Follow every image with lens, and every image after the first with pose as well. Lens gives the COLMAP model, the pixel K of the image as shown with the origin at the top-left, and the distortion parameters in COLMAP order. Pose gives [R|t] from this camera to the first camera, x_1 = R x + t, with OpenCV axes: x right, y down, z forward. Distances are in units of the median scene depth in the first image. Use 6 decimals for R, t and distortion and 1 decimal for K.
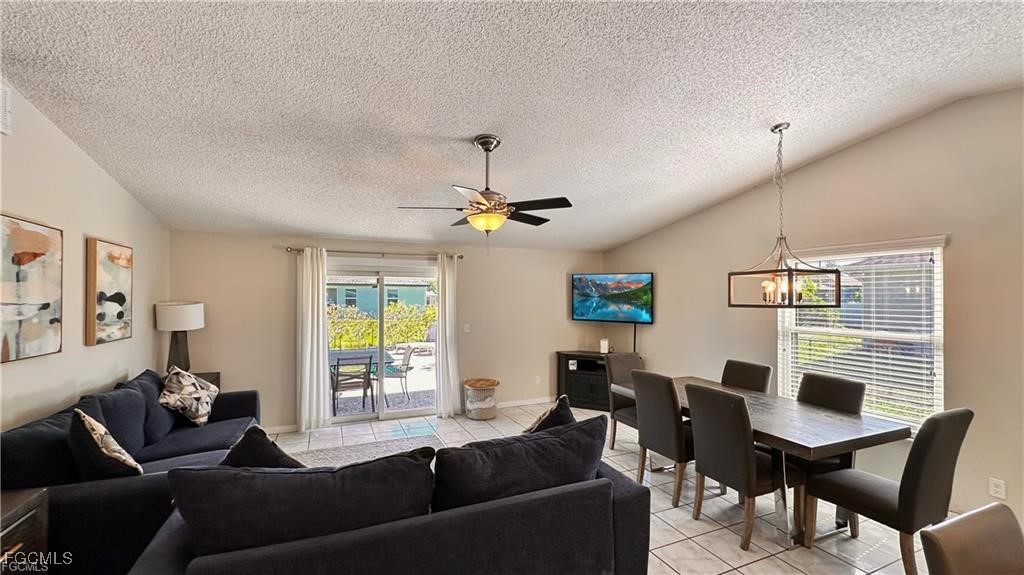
lens RADIAL K [[424.4, 0, 512.0], [0, 424.4, 287.5], [0, 0, 1]] dist [0.000055, 0.000067]
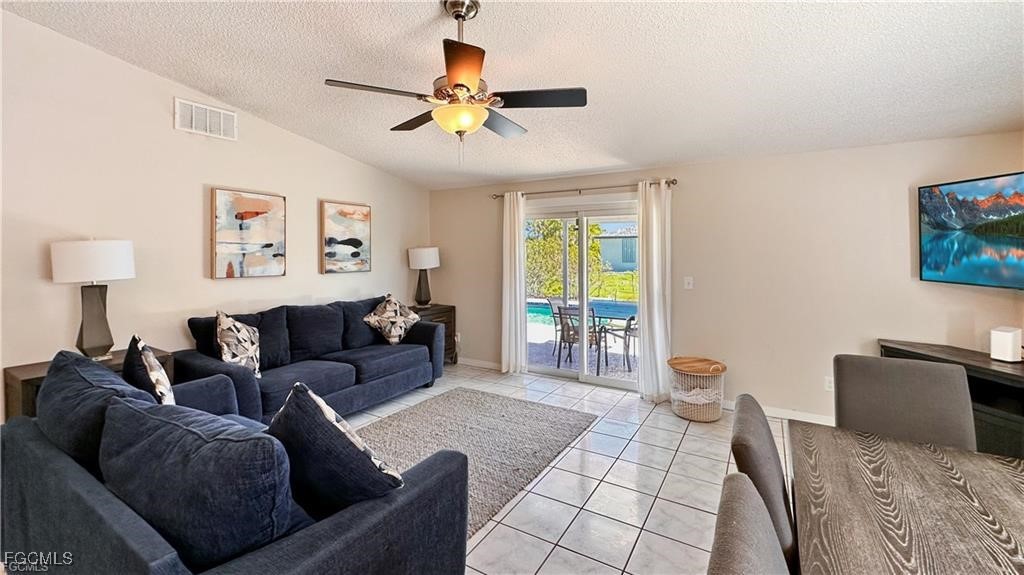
lens RADIAL K [[431.2, 0, 496.5], [0, 431.2, 245.5], [0, 0, 1]] dist [-0.000232, -0.000147]
pose [[0.564127, -0.015504, -0.825542, 0.488792], [0.023545, 0.999719, -0.002686, 0.047409], [0.825352, -0.017922, 0.564334, 0.551459]]
